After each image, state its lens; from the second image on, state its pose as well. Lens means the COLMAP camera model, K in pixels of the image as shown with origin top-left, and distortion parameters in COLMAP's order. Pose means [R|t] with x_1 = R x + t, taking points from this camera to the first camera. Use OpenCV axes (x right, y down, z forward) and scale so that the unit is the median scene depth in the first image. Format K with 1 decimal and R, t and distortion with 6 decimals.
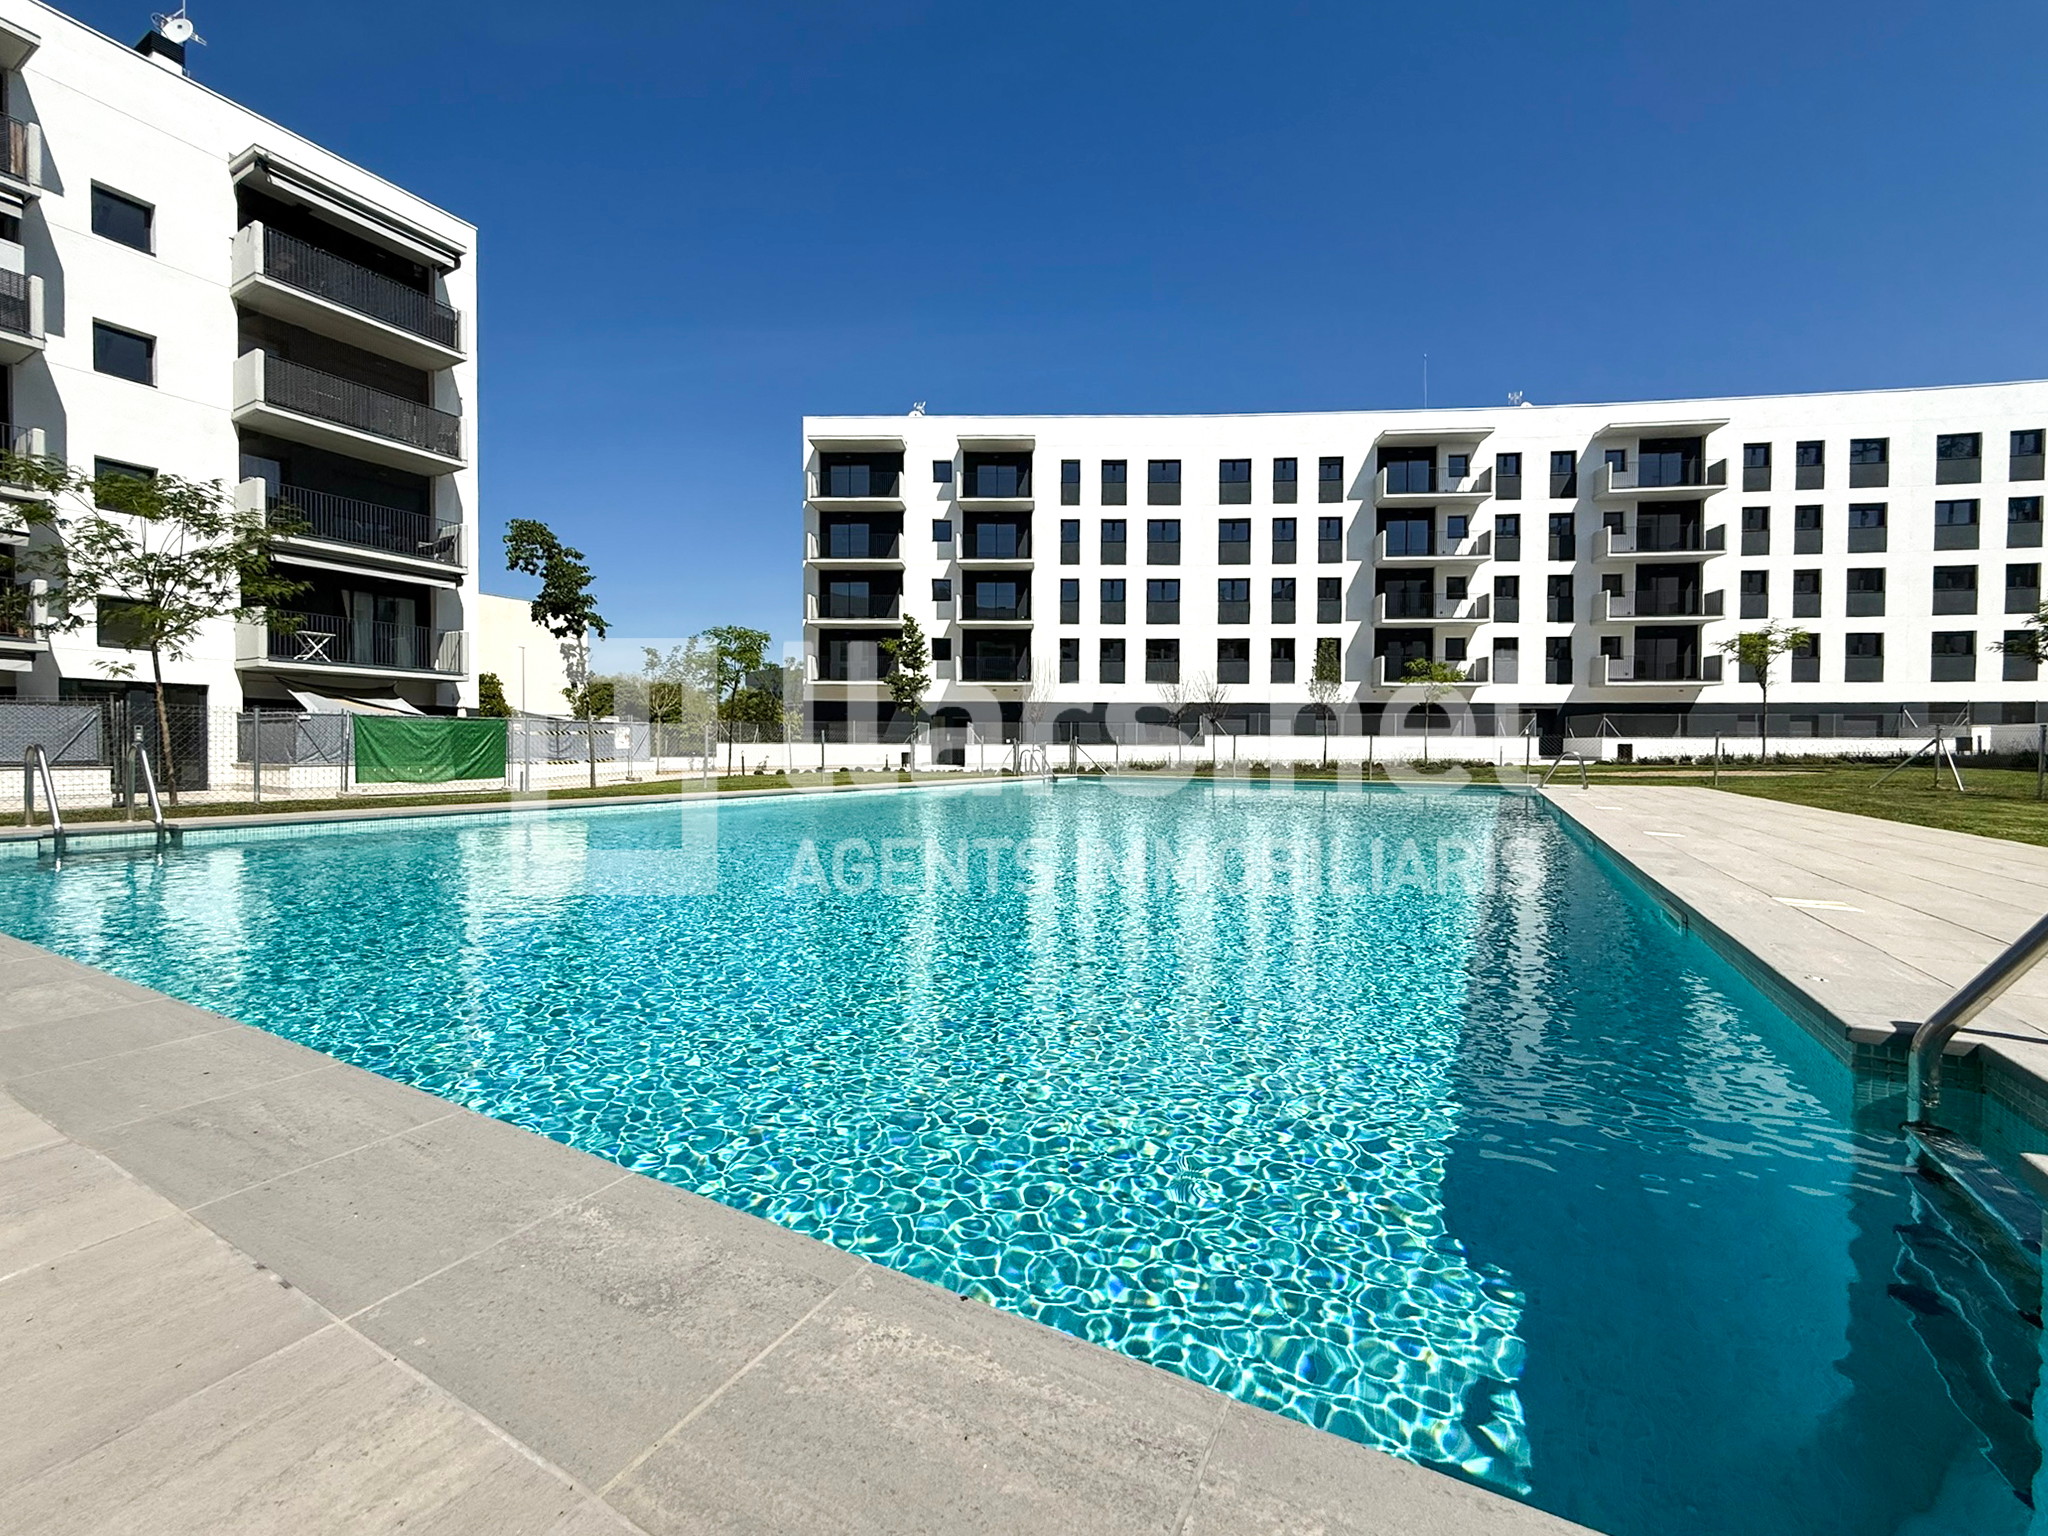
lens RADIAL K [[835.4, 0, 1025.2], [0, 835.4, 759.0], [0, 0, 1]] dist [0.000733, -0.000051]
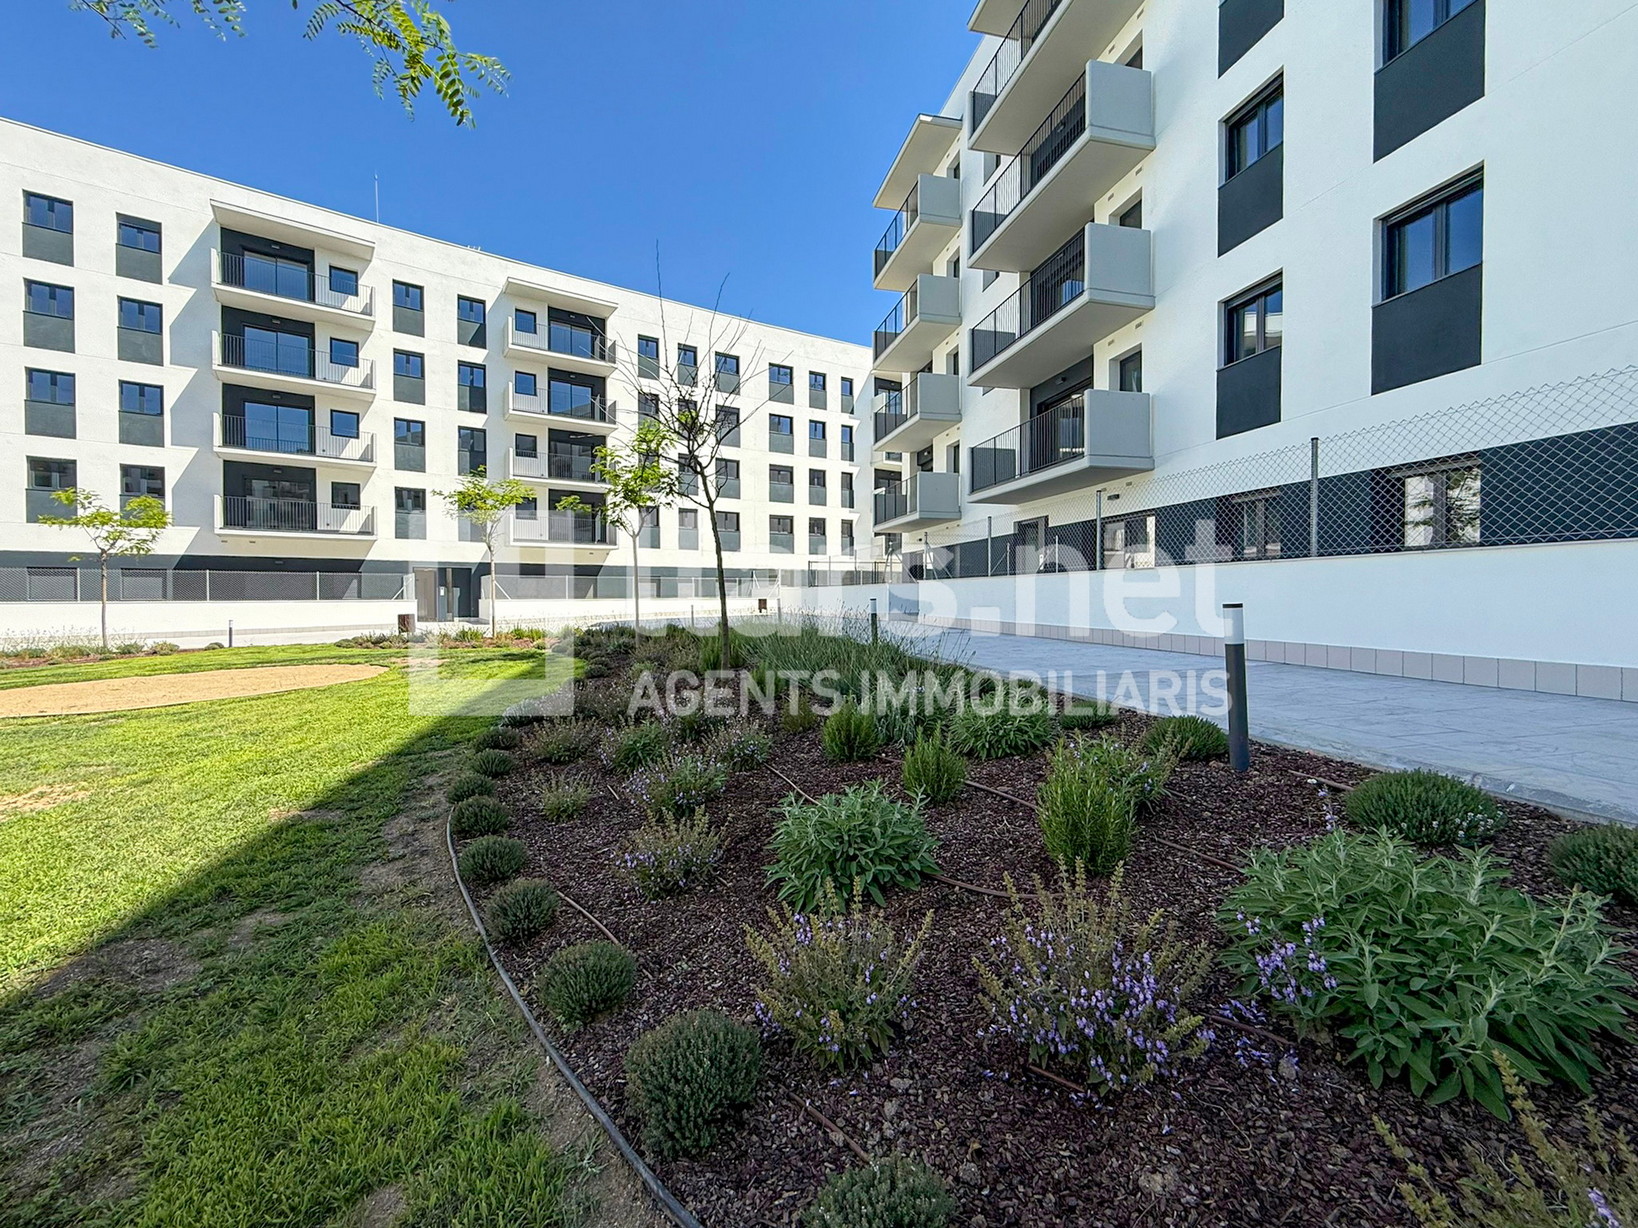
lens RADIAL K [[668.2, 0, 866.3], [0, 668.2, 596.0], [0, 0, 1]] dist [0.000733, -0.000051]
pose [[0.716265, -0.009652, 0.697762, 0.422286], [0.018095, 0.999825, -0.004744, -0.015875], [-0.697594, 0.016024, 0.716314, 0.143876]]
